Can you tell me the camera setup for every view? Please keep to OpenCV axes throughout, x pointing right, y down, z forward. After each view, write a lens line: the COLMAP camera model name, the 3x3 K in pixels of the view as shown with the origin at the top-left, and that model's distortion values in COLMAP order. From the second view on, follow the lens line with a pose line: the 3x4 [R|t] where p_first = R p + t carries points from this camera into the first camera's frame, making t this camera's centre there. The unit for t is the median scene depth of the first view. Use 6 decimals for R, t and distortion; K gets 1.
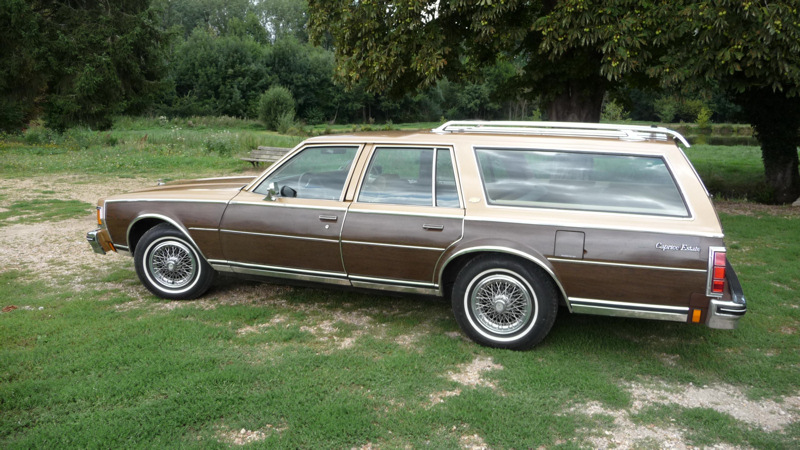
lens RADIAL K [[650.4, 0, 400.2], [0, 650.4, 227.1], [0, 0, 1]] dist [0.001211, -0.003690]
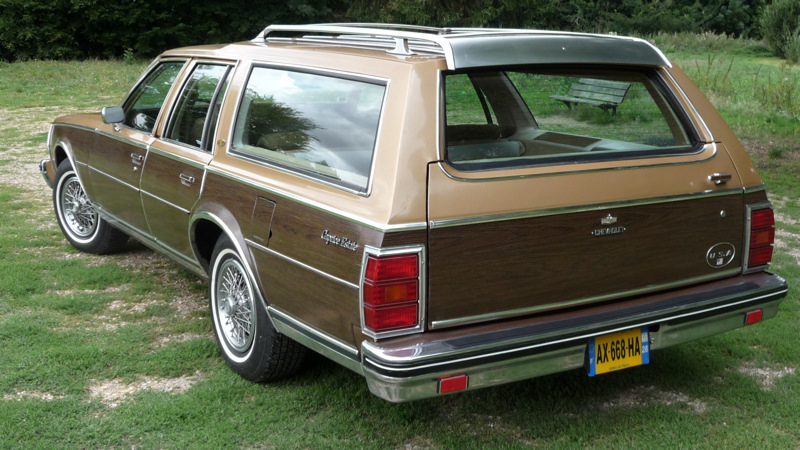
lens RADIAL K [[1072.0, 0, 400.6], [0, 1072.0, 223.6], [0, 0, 1]] dist [0.028815, 0.000000]
pose [[0.790305, 0.114951, -0.601834, 0.128039], [-0.112649, 0.992760, 0.041693, -0.003694], [0.602269, 0.034845, 0.797532, 0.033860]]
